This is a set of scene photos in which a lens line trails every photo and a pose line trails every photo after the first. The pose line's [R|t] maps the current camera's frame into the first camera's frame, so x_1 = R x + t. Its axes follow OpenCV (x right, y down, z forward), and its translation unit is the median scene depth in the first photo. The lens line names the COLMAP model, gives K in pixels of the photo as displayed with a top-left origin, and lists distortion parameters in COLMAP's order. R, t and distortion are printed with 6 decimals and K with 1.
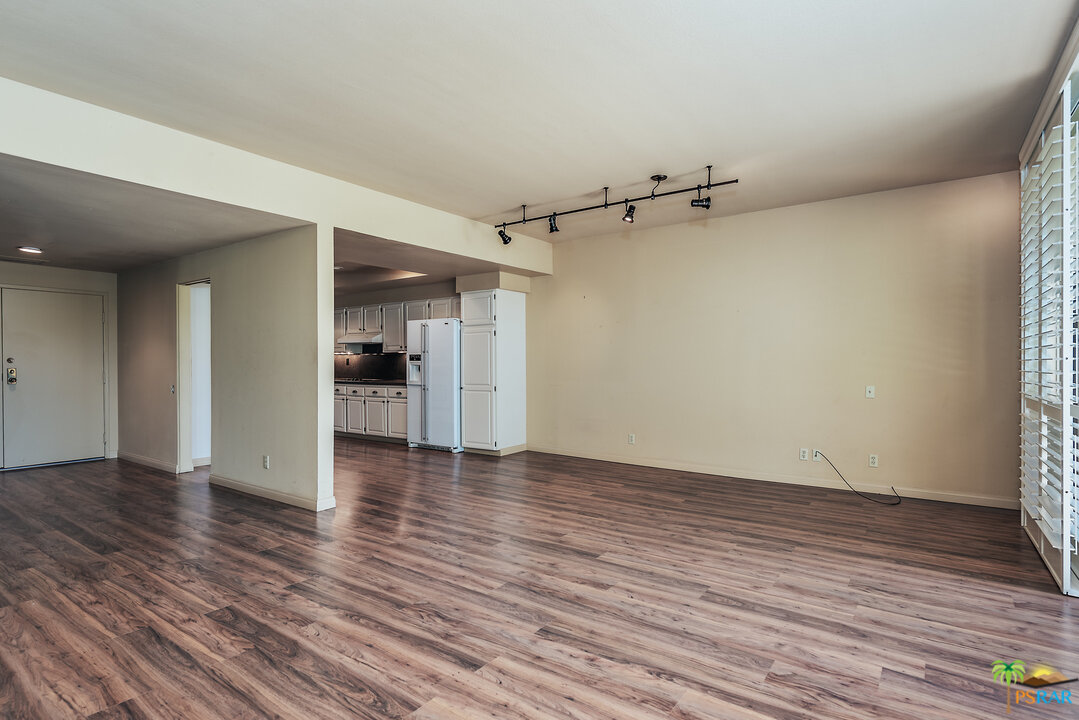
lens RADIAL K [[554.5, 0, 541.4], [0, 554.5, 363.9], [0, 0, 1]] dist [0.014167, -0.002373]
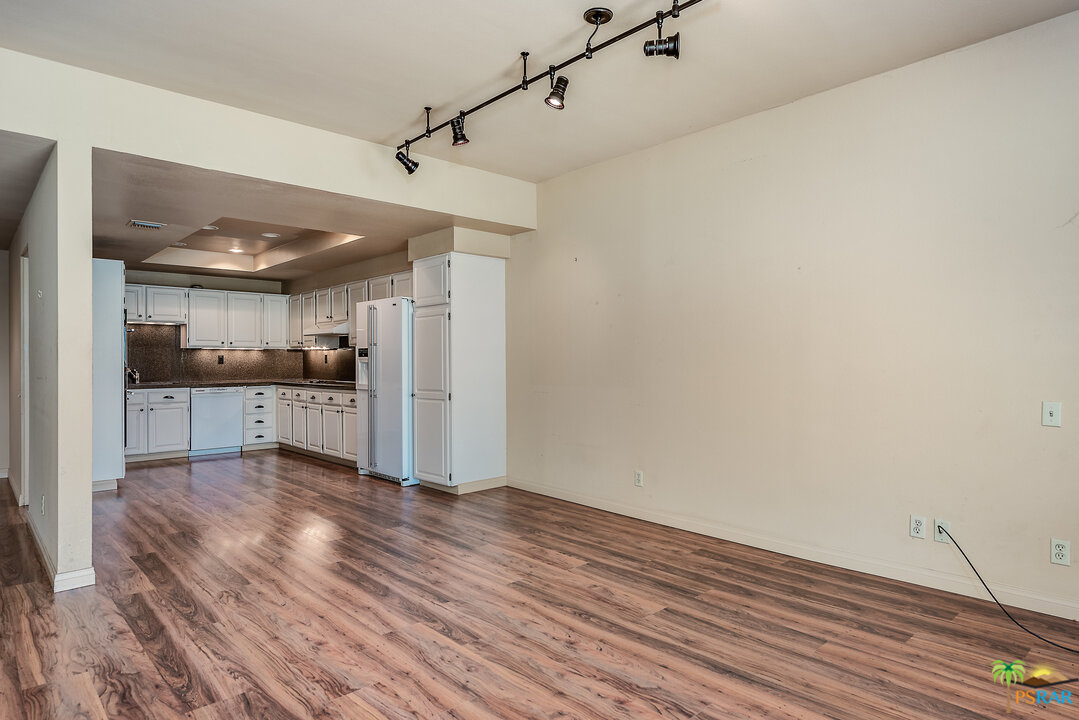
lens RADIAL K [[626.5, 0, 544.9], [0, 626.5, 357.9], [0, 0, 1]] dist [0.012174, -0.003594]
pose [[0.980401, -0.003394, -0.196981, 0.285761], [0.002071, 0.999974, -0.006921, 0.002997], [0.196999, 0.006378, 0.980383, 0.396590]]
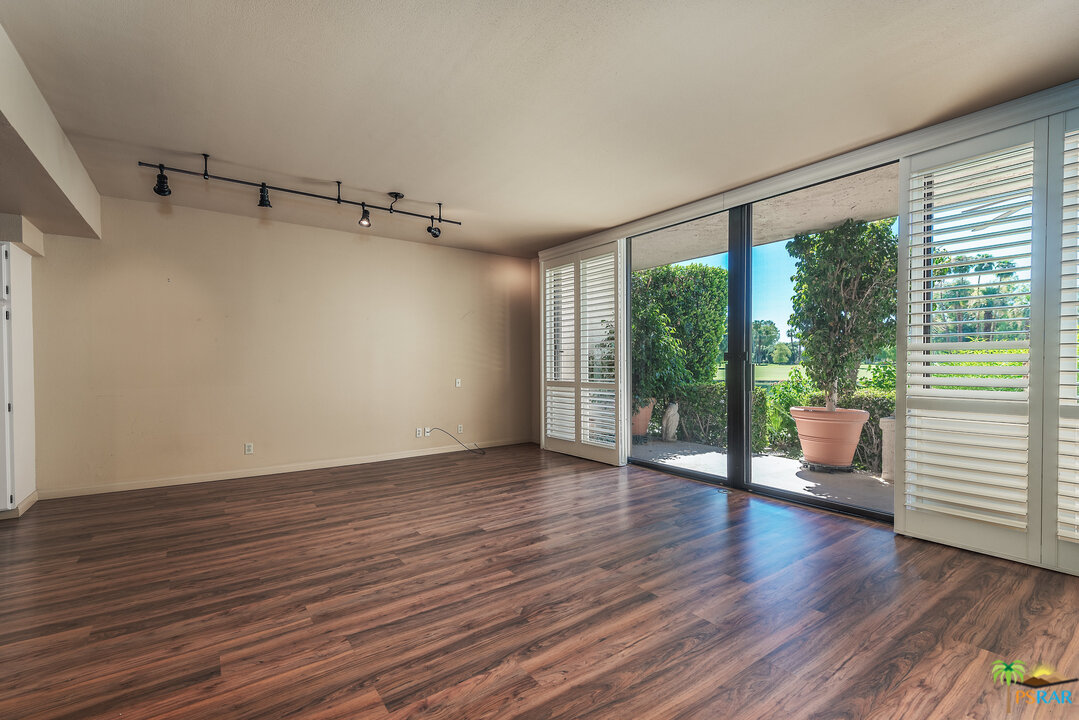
lens RADIAL K [[479.0, 0, 544.5], [0, 479.0, 365.5], [0, 0, 1]] dist [0.021991, -0.009164]
pose [[0.313191, -0.005258, 0.949675, -0.615633], [0.006109, 0.999975, 0.003522, 0.001062], [-0.949670, 0.004699, 0.313216, 0.431613]]
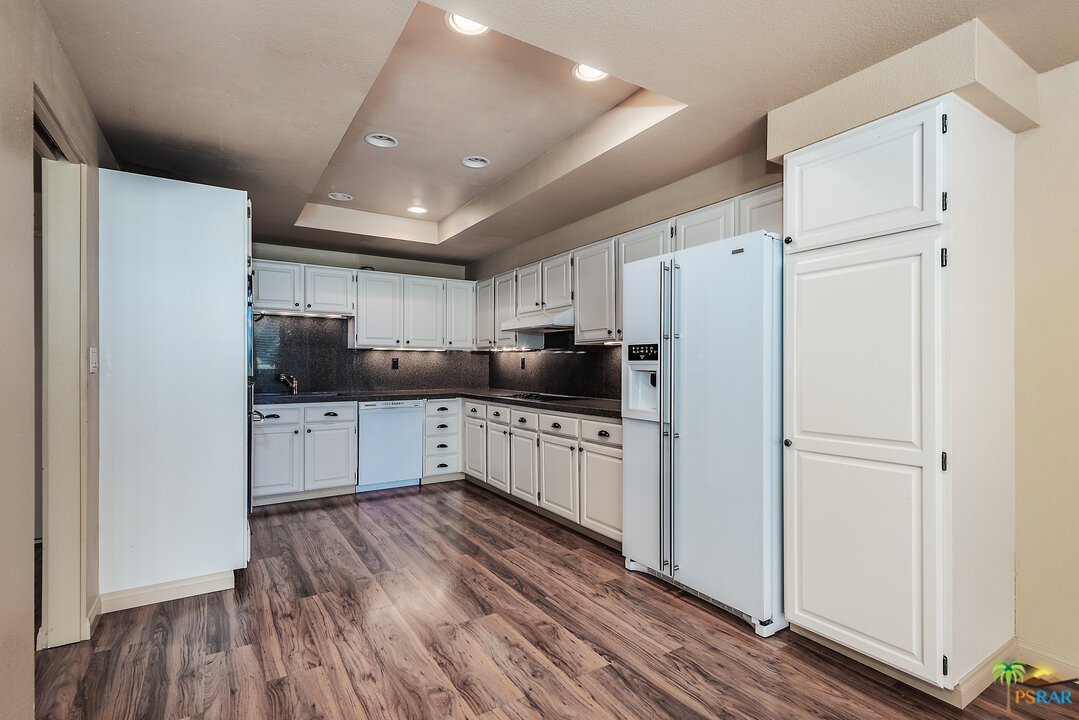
lens RADIAL K [[517.5, 0, 537.7], [0, 517.5, 366.2], [0, 0, 1]] dist [0.003430, -0.000368]
pose [[0.923863, 0.004719, -0.382693, -0.260365], [-0.005771, 0.999982, -0.001601, -0.000384], [0.382679, 0.003688, 0.923874, 1.054174]]
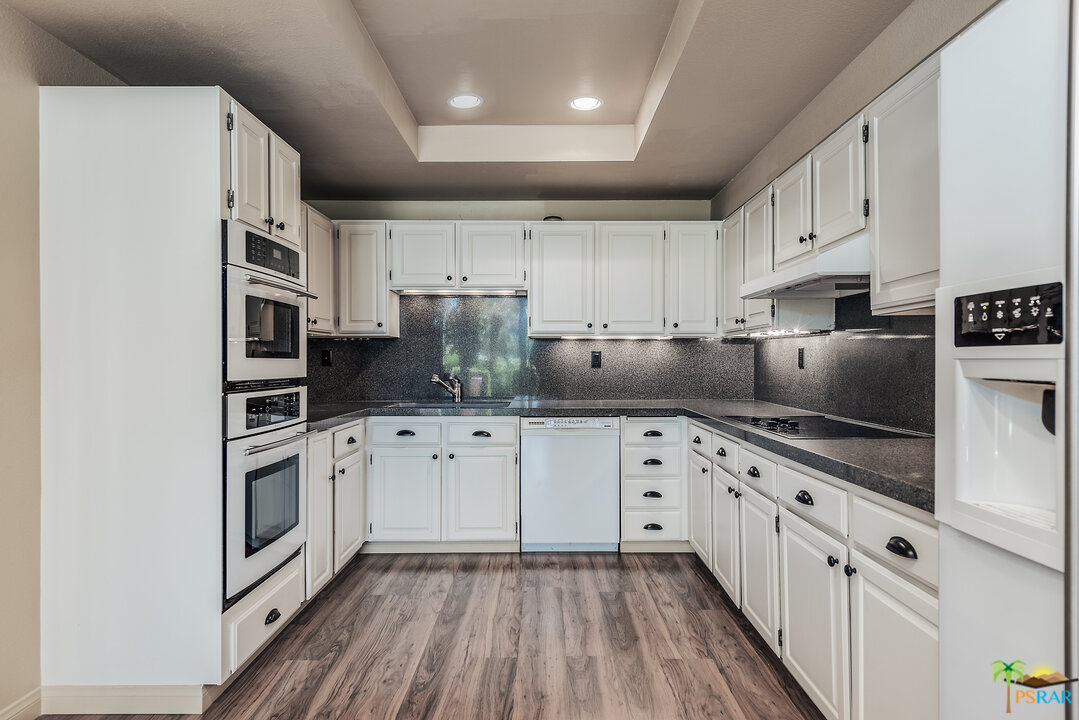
lens RADIAL K [[622.9, 0, 537.6], [0, 622.9, 364.4], [0, 0, 1]] dist [0.001981, -0.000245]
pose [[0.578572, 0.006174, -0.815608, -0.298643], [-0.003794, 0.999981, 0.004878, -0.003151], [0.815622, 0.000272, 0.578585, 1.416265]]
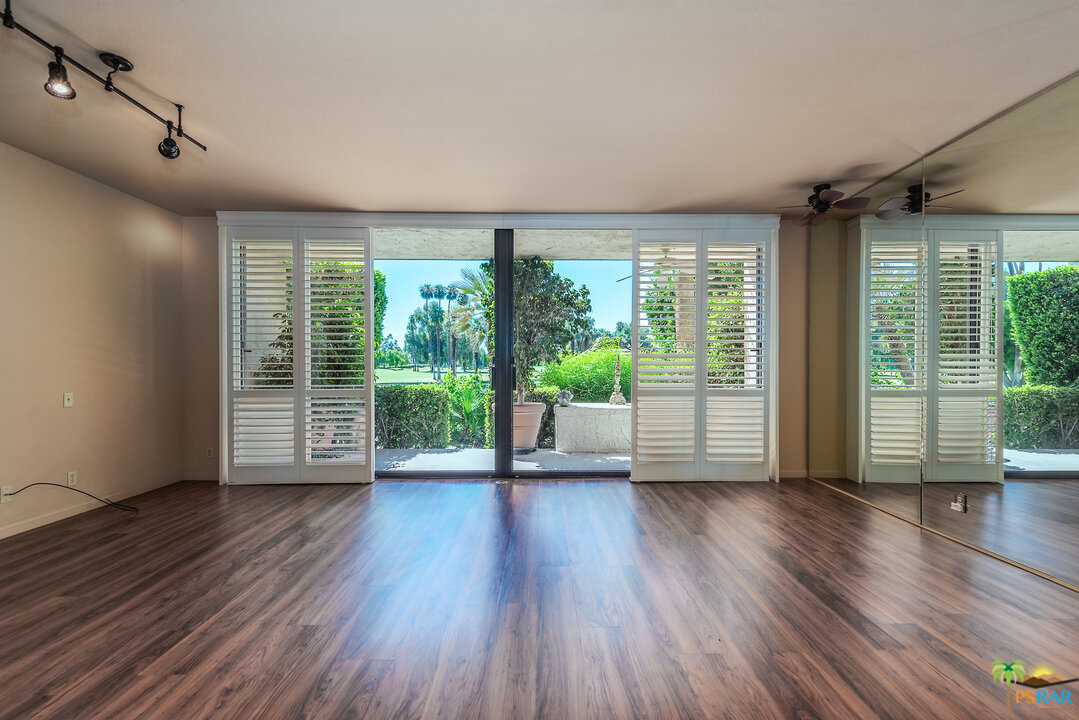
lens RADIAL K [[479.0, 0, 544.5], [0, 479.0, 365.5], [0, 0, 1]] dist [0.021991, -0.009164]
pose [[-0.589604, 0.002123, 0.807690, -0.504096], [0.004323, 0.999991, 0.000527, -0.000092], [-0.807681, 0.003803, -0.589608, 0.952658]]
